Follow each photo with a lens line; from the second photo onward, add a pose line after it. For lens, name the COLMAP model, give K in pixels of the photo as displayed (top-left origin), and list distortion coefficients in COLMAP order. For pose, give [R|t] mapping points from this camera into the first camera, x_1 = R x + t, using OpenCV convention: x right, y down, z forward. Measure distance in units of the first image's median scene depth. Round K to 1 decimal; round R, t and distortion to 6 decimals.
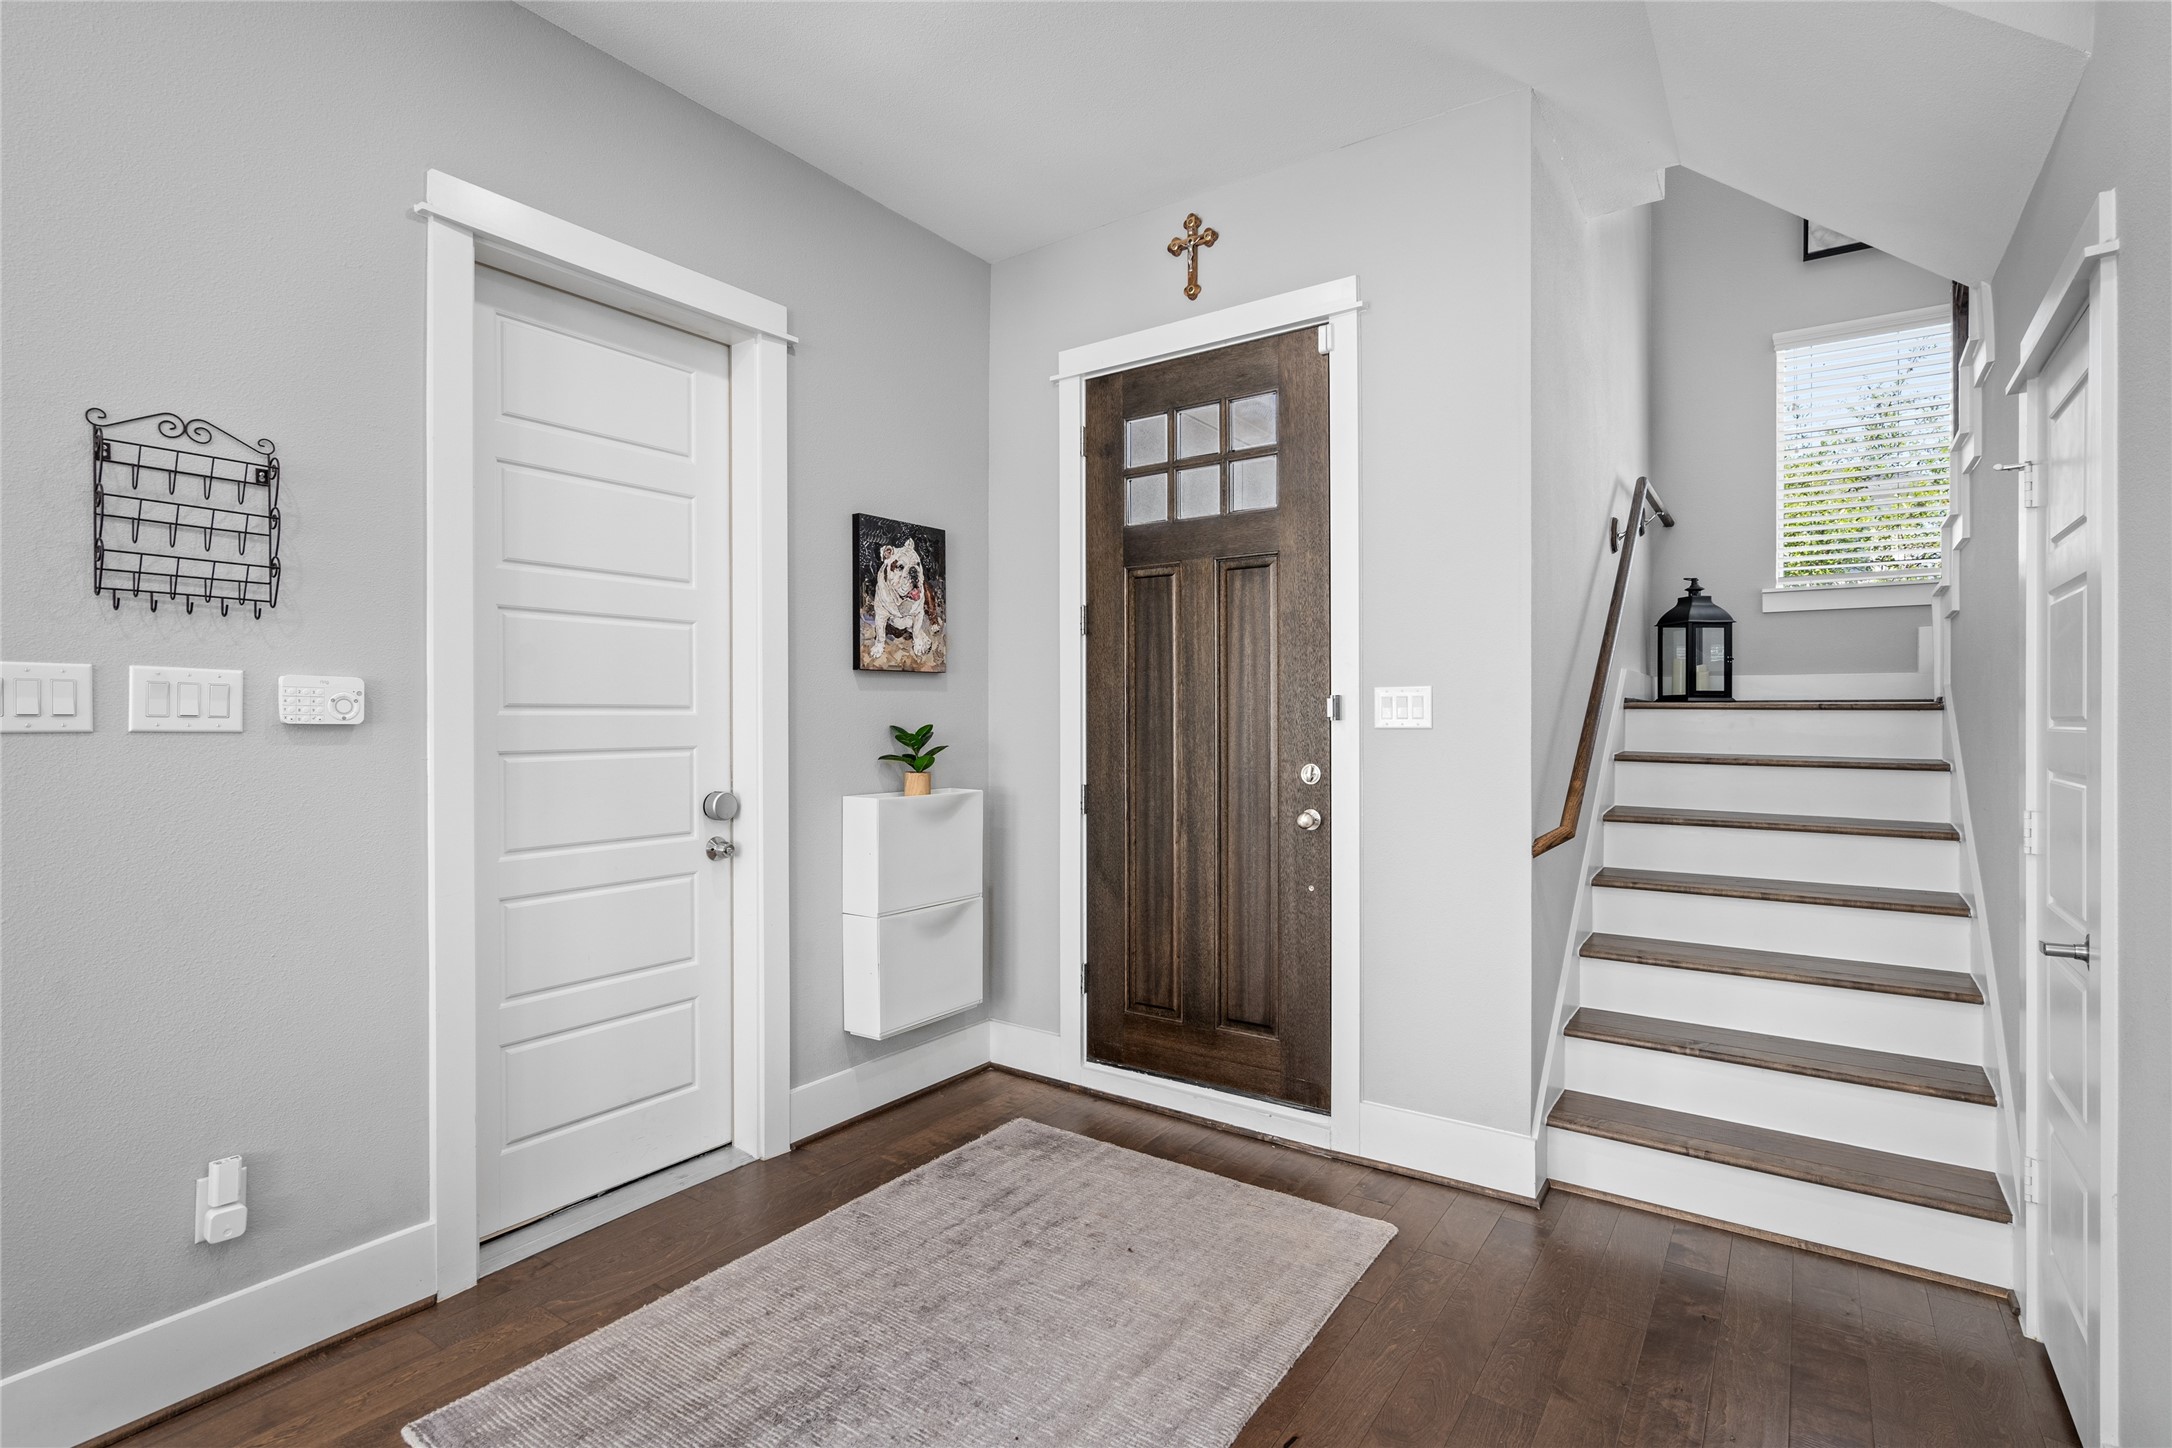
lens RADIAL K [[1034.0, 0, 1069.5], [0, 1034.0, 724.8], [0, 0, 1]] dist [-0.004562, 0.002693]
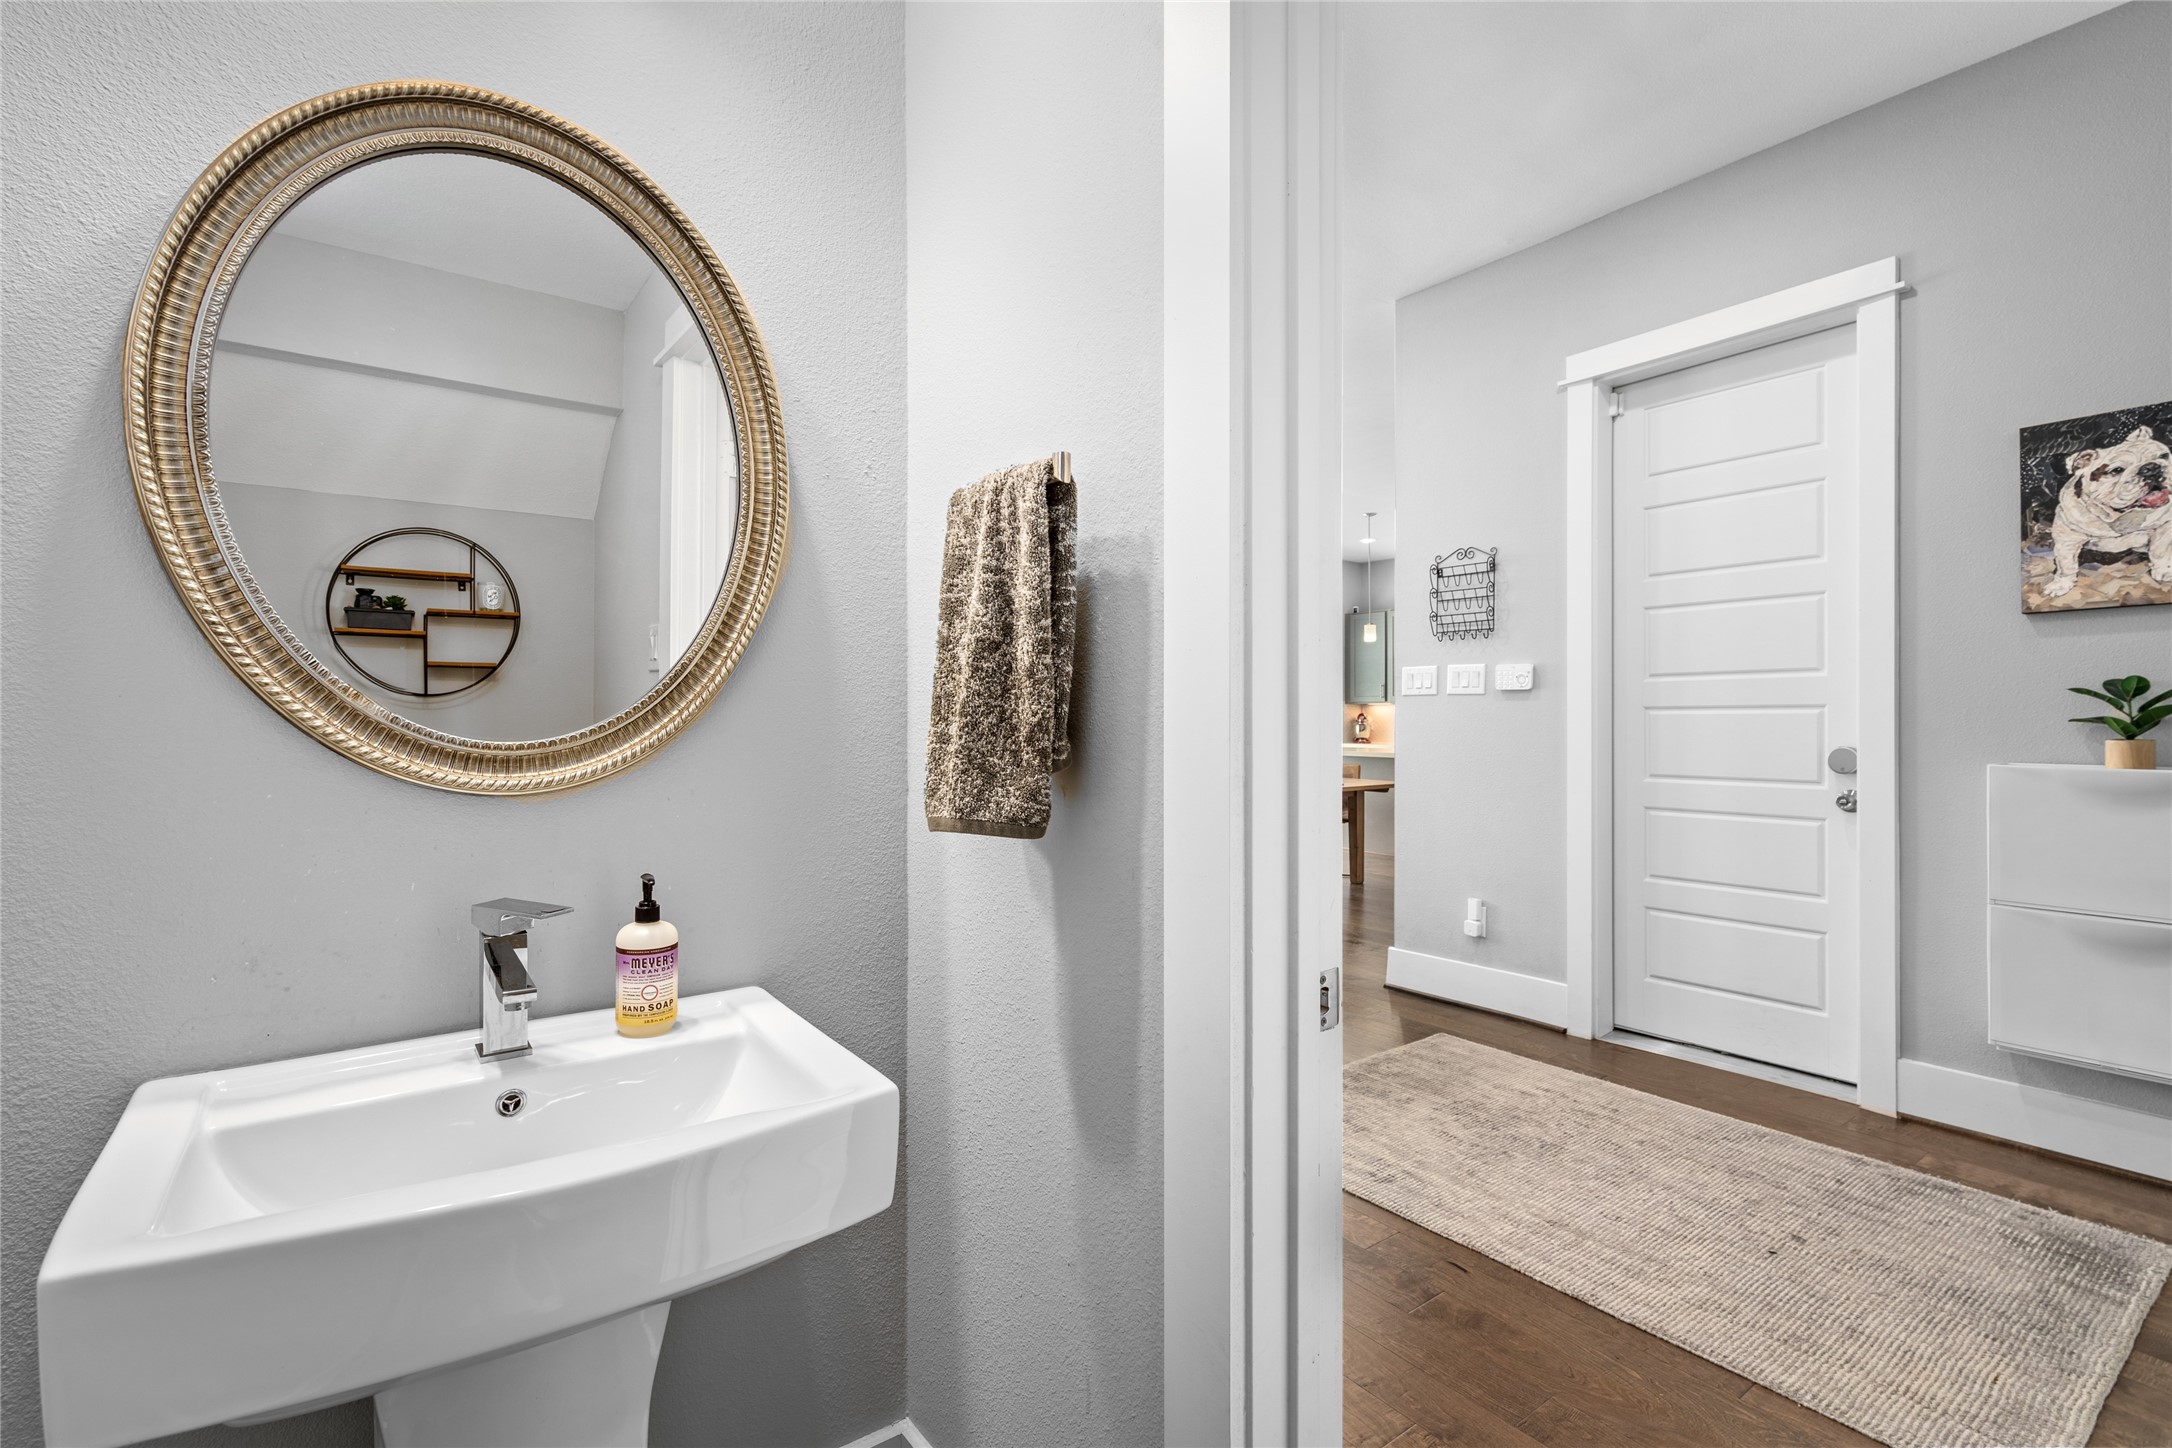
lens RADIAL K [[998.1, 0, 1093.8], [0, 998.1, 724.8], [0, 0, 1]] dist [-0.000051, 0.001482]
pose [[-0.308073, 0.008388, -0.951326, 0.811681], [-0.002244, 0.999952, 0.009543, 0.030987], [0.951360, 0.005075, -0.308039, 0.535164]]
